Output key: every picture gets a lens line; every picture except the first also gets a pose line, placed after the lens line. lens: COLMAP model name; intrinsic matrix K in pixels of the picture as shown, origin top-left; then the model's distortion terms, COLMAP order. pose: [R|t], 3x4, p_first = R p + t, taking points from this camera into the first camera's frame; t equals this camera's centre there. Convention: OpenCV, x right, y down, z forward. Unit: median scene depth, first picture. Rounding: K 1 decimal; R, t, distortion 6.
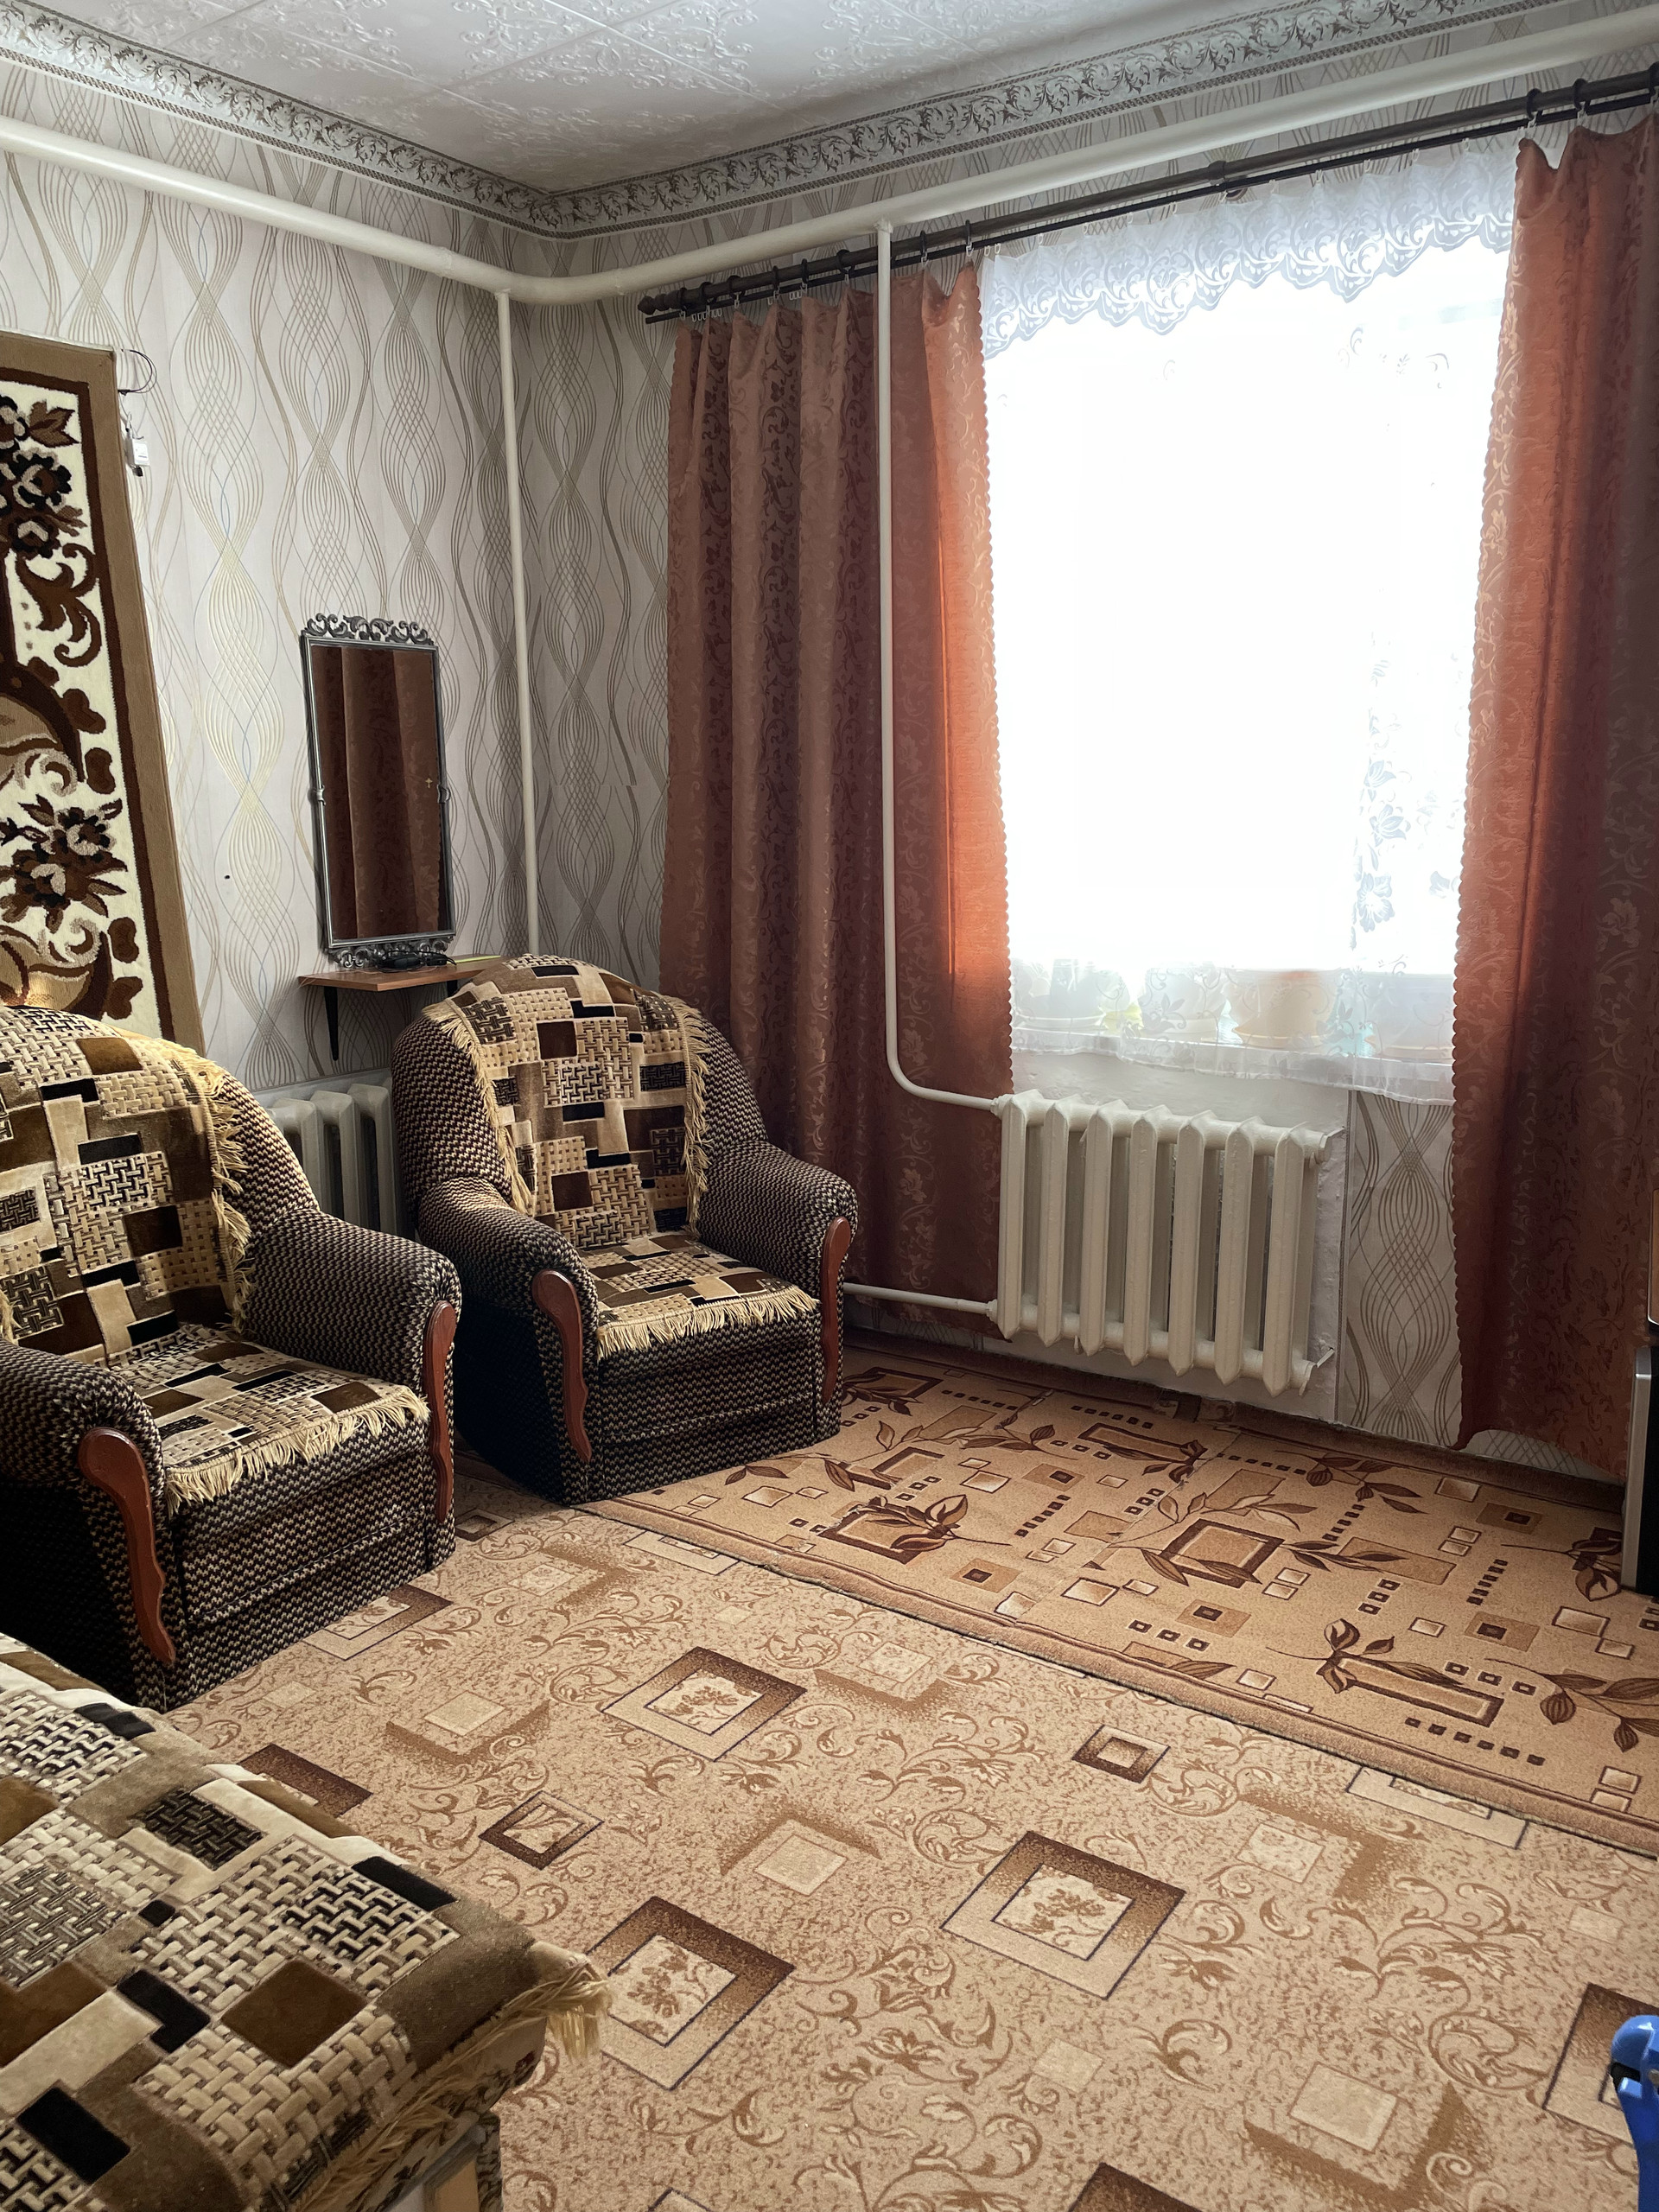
lens RADIAL K [[1666.7, 0, 826.4], [0, 1666.7, 1107.0], [0, 0, 1]] dist [0.002974, -0.007637]
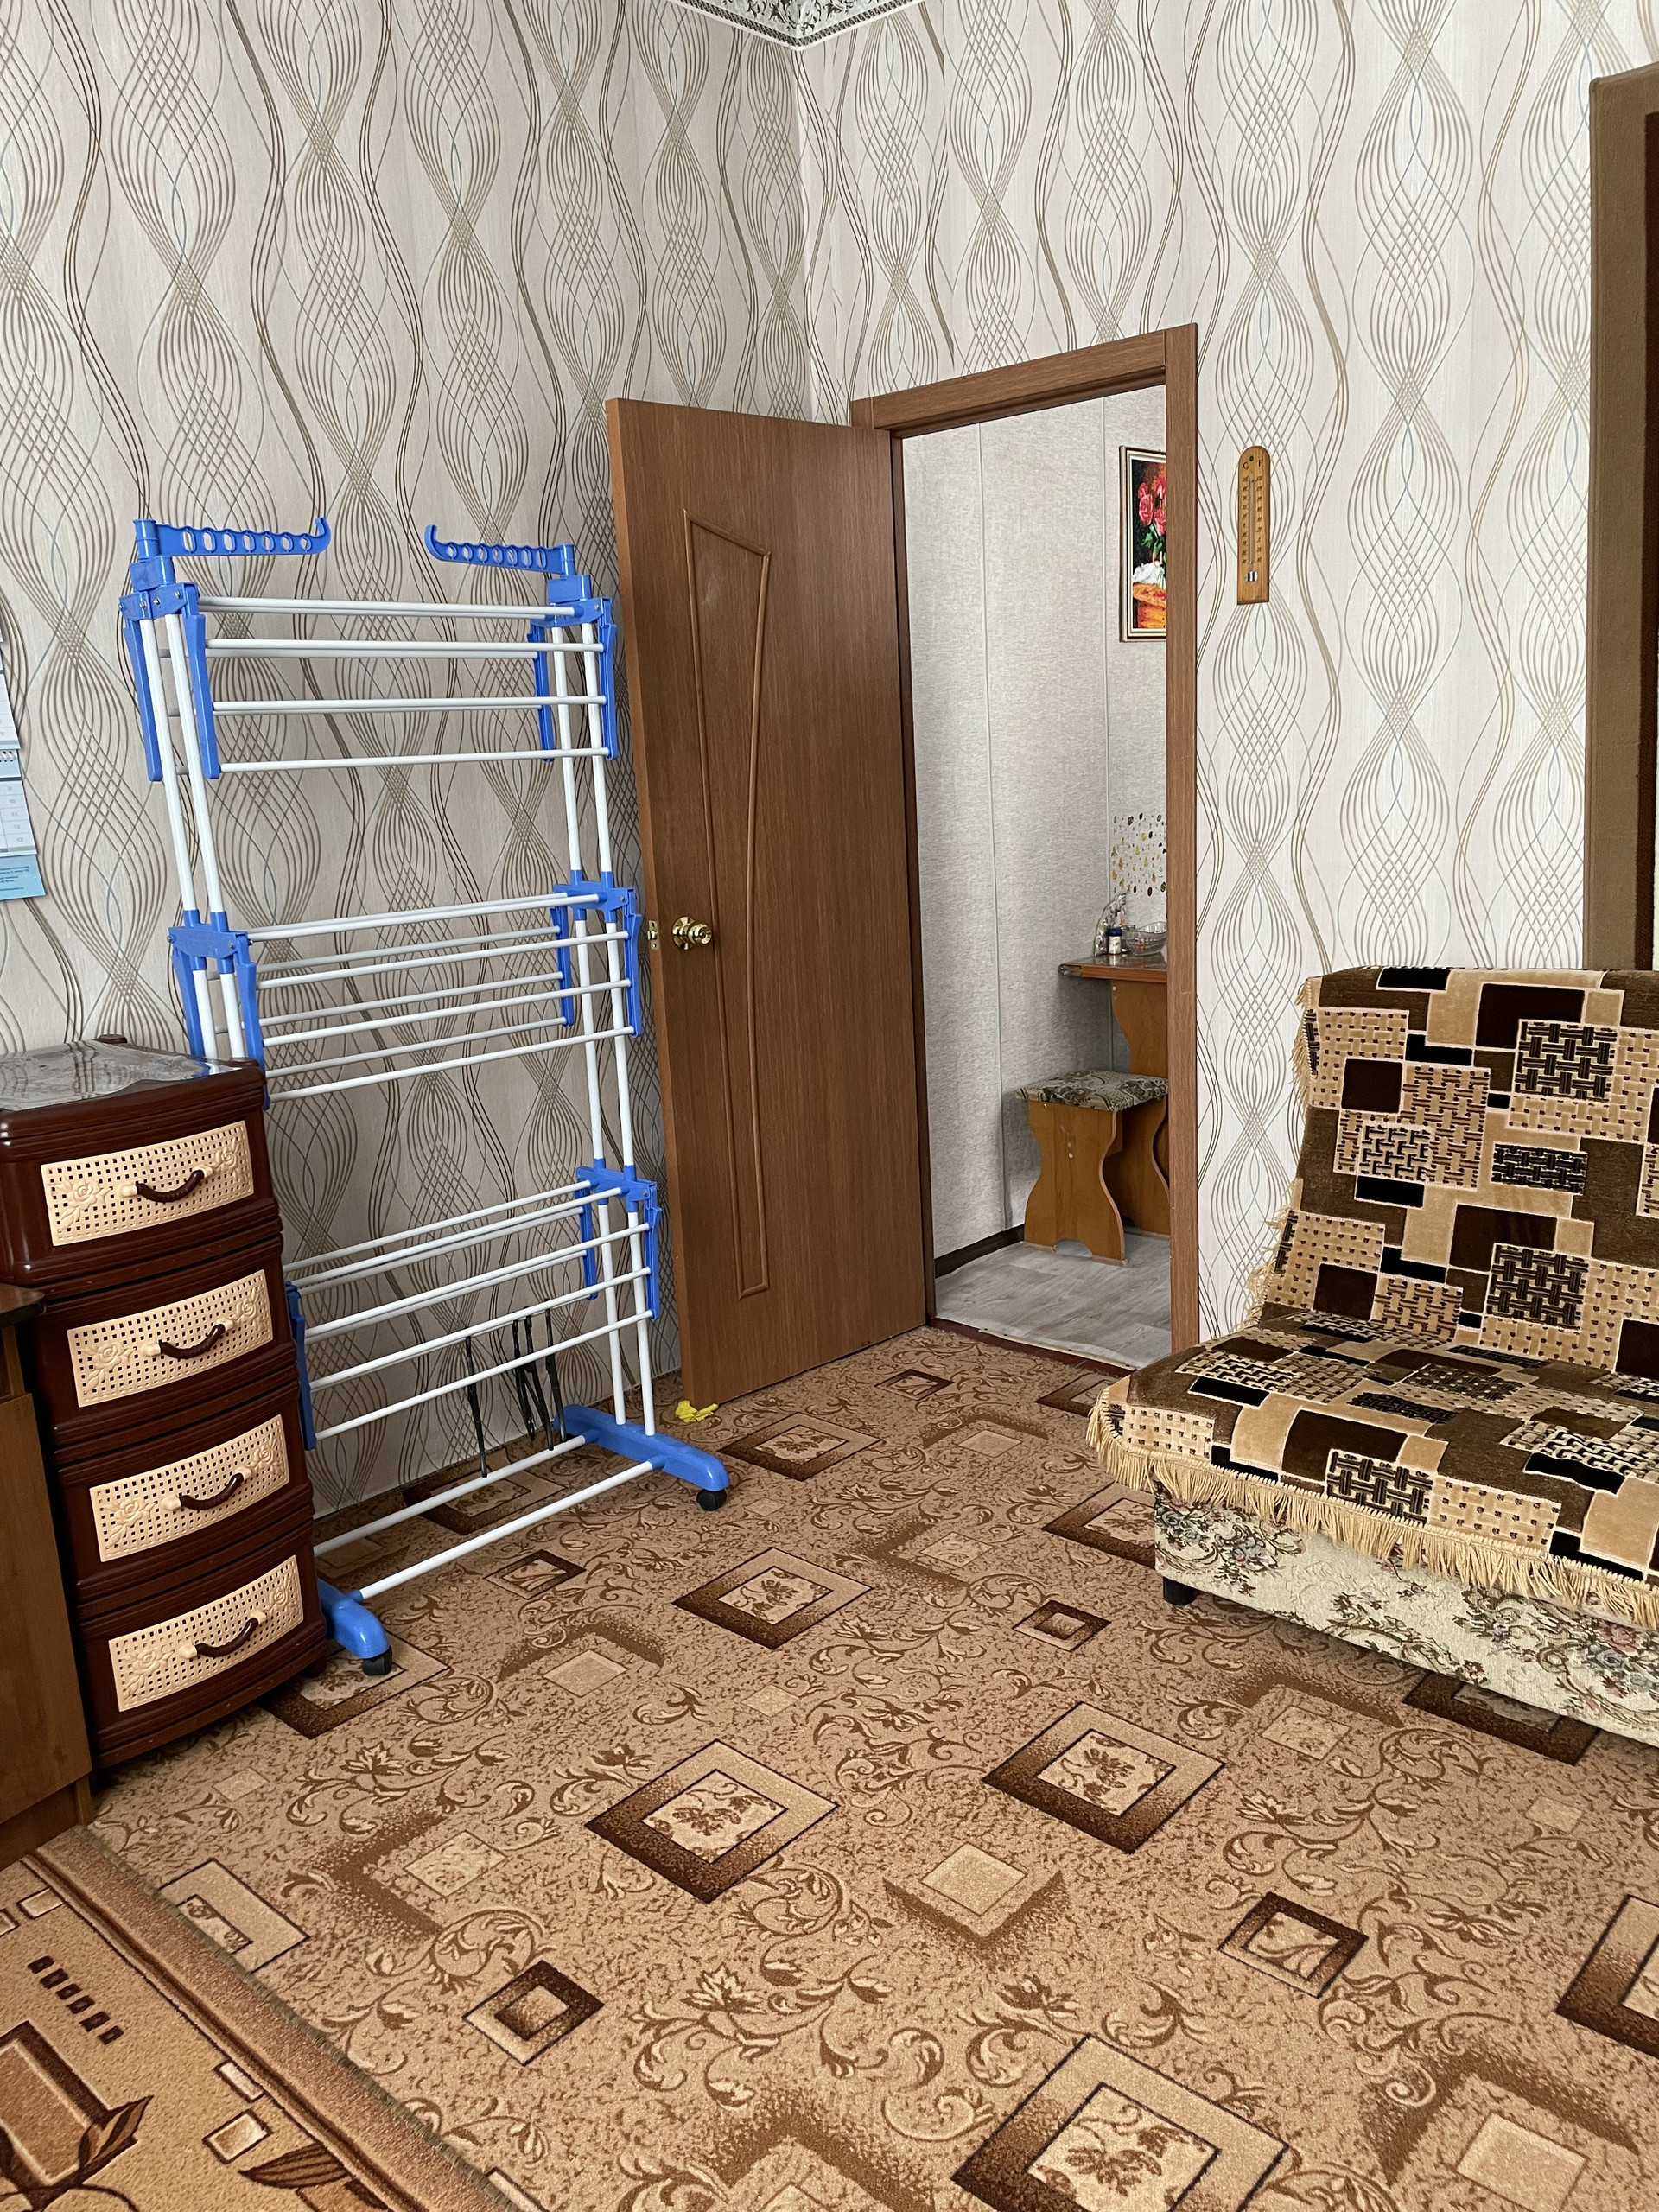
lens RADIAL K [[1666.7, 0, 823.2], [0, 1666.7, 1111.2], [0, 0, 1]] dist [0.002974, -0.007637]
pose [[-0.990167, 0.034844, 0.135480, -0.073155], [0.086115, 0.915052, 0.394035, -0.292474], [-0.110241, 0.401828, -0.909055, 1.696415]]
